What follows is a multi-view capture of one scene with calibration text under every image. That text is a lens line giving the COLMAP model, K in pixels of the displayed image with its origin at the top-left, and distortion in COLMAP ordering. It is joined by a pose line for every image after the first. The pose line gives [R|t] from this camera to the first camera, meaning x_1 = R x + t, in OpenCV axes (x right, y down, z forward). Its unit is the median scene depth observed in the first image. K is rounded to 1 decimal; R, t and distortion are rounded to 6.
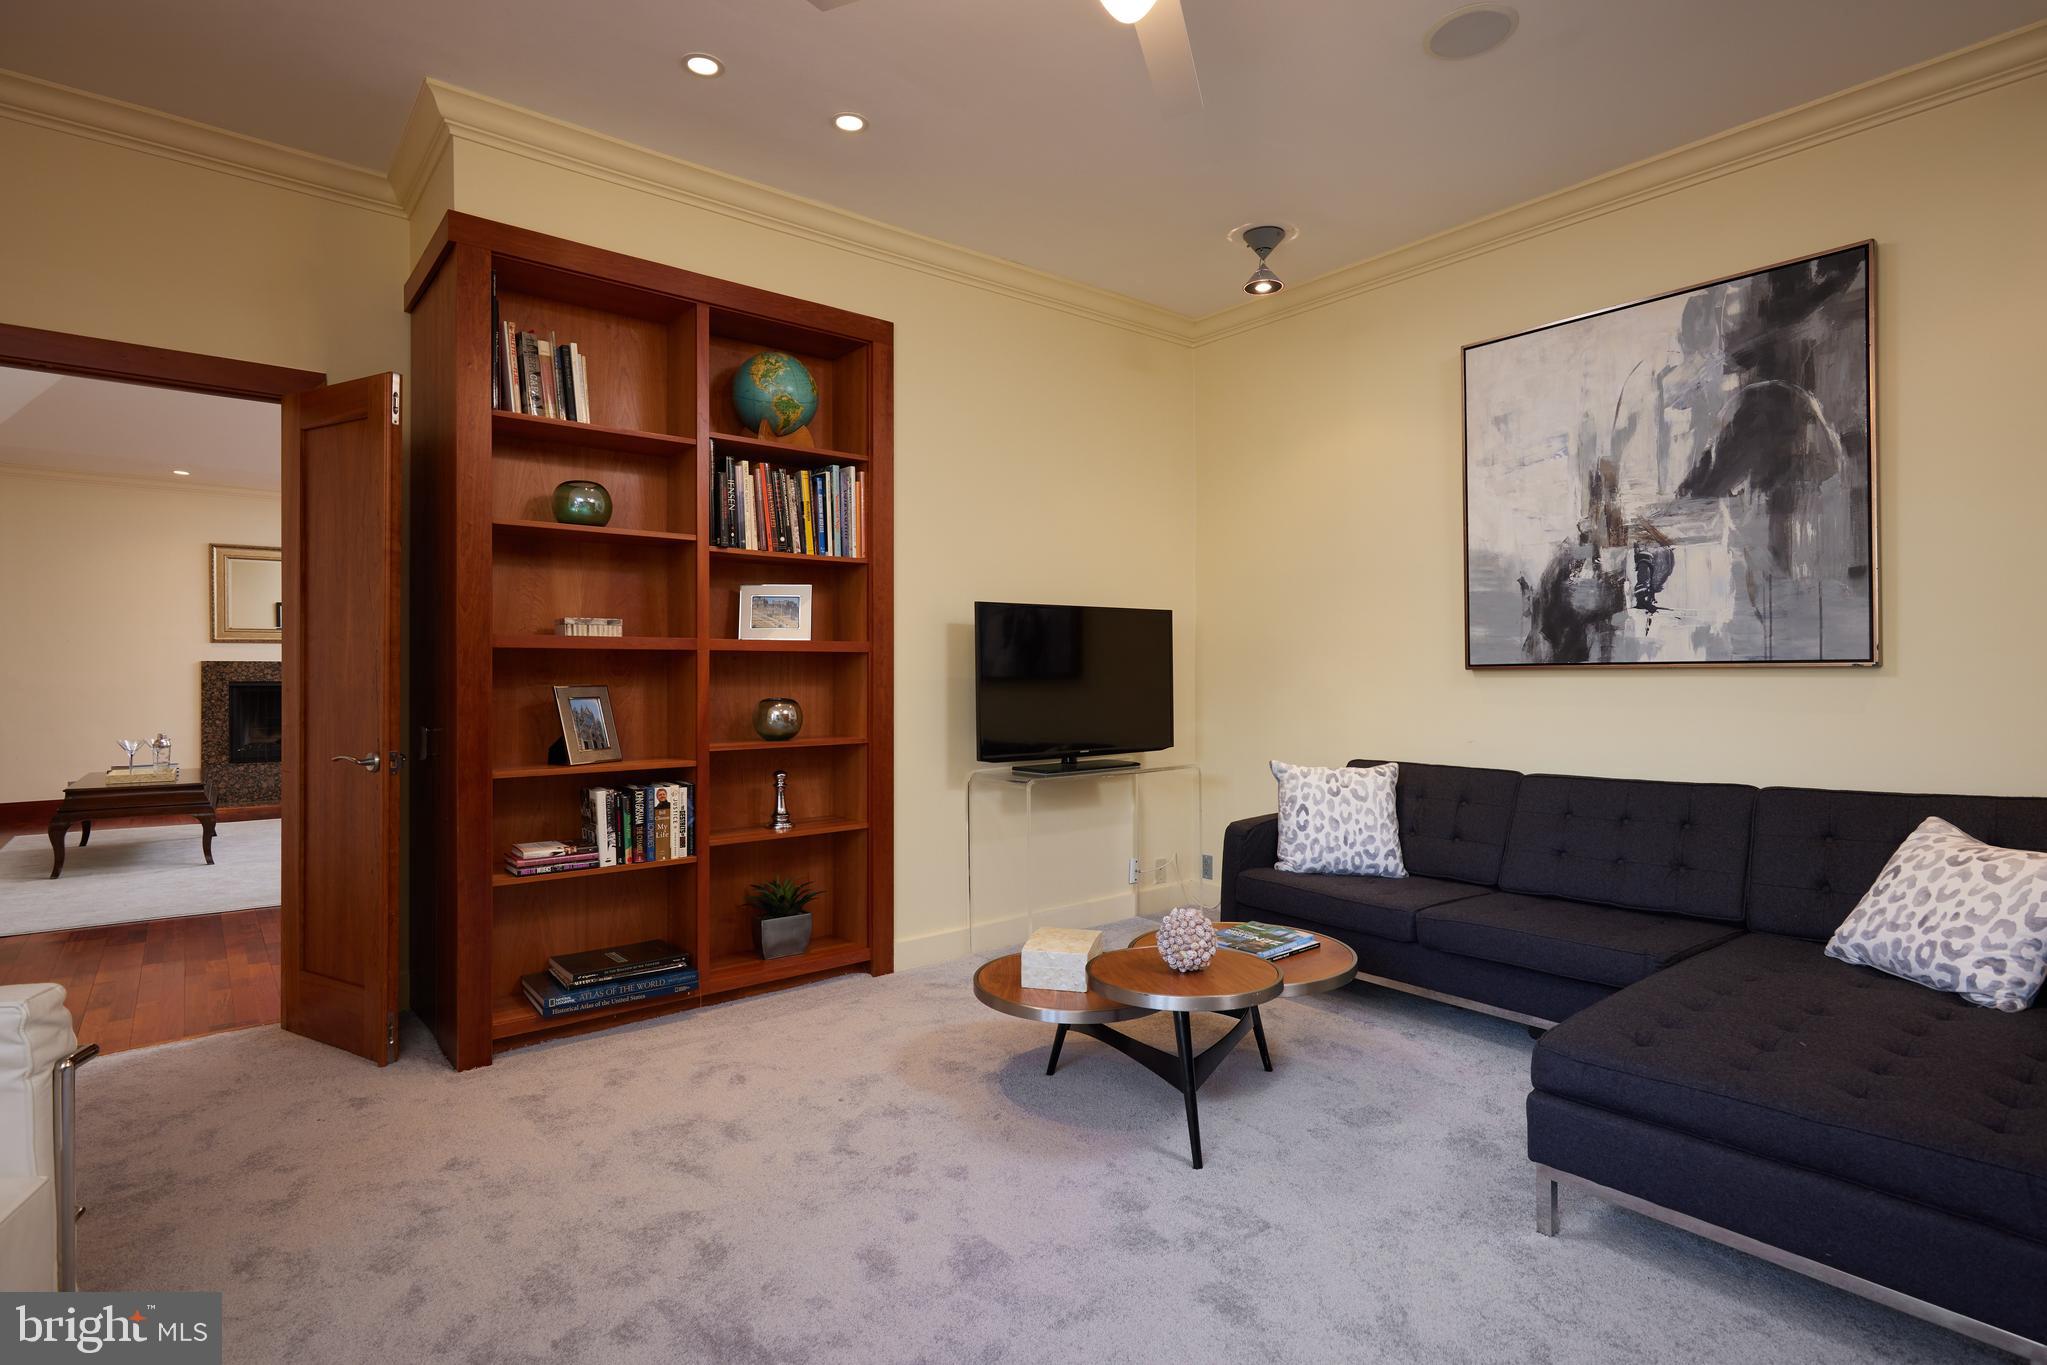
lens RADIAL K [[1009.3, 0, 1029.4], [0, 1009.3, 673.4], [0, 0, 1]] dist [-0.001540, -0.000318]
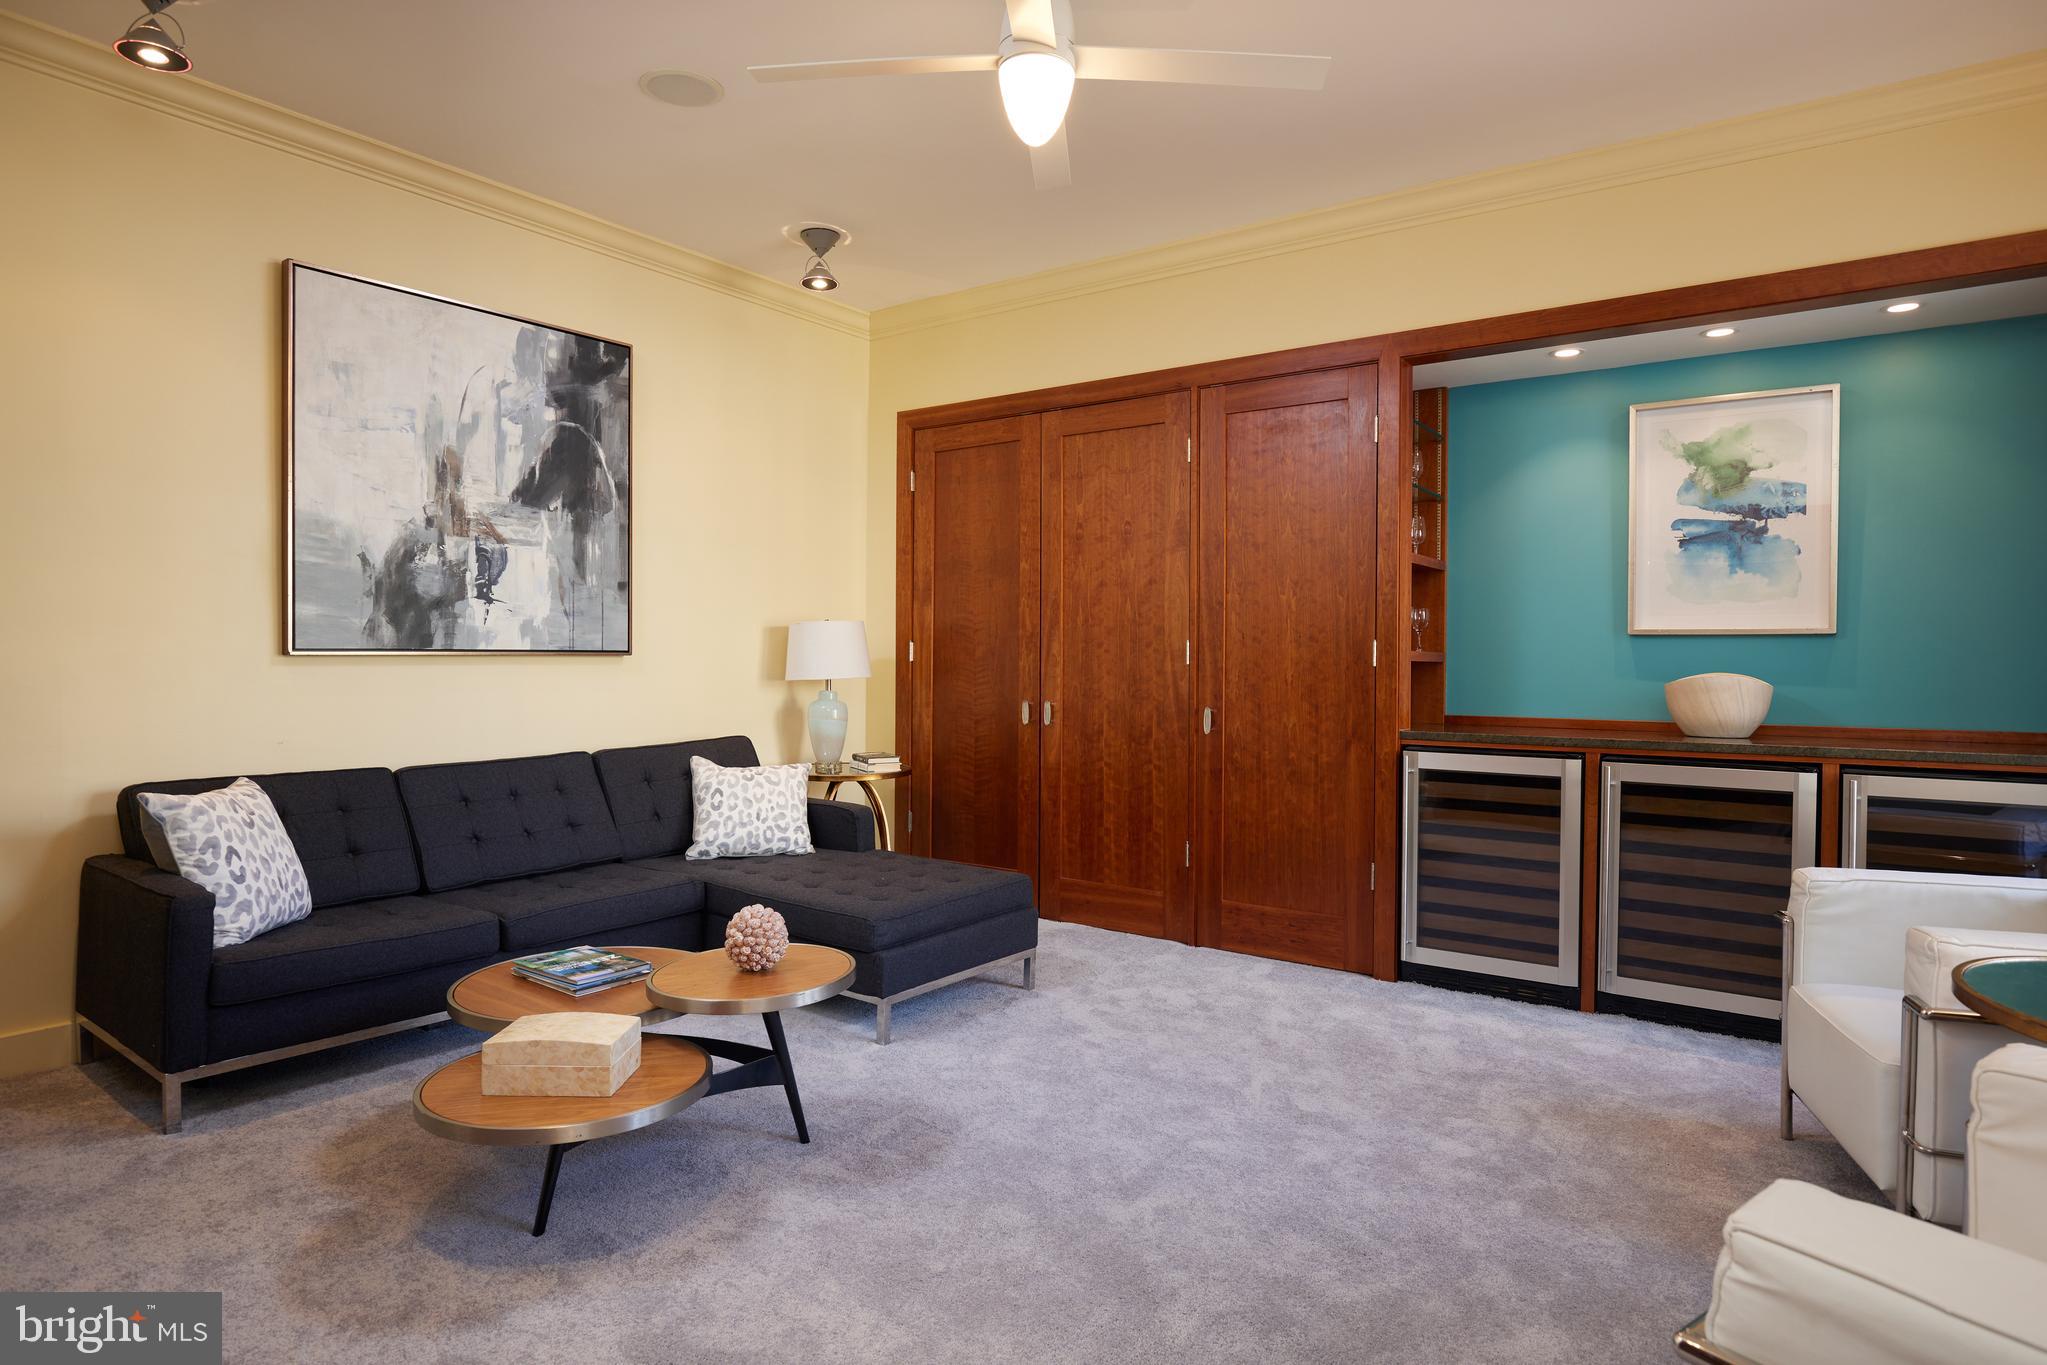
lens RADIAL K [[1092.2, 0, 1030.6], [0, 1092.2, 674.4], [0, 0, 1]] dist [-0.005352, 0.000389]
pose [[-0.217259, -0.010861, 0.976054, -0.651363], [-0.003985, 0.999940, 0.010240, 0.001092], [-0.976106, -0.001665, -0.217289, 0.697298]]
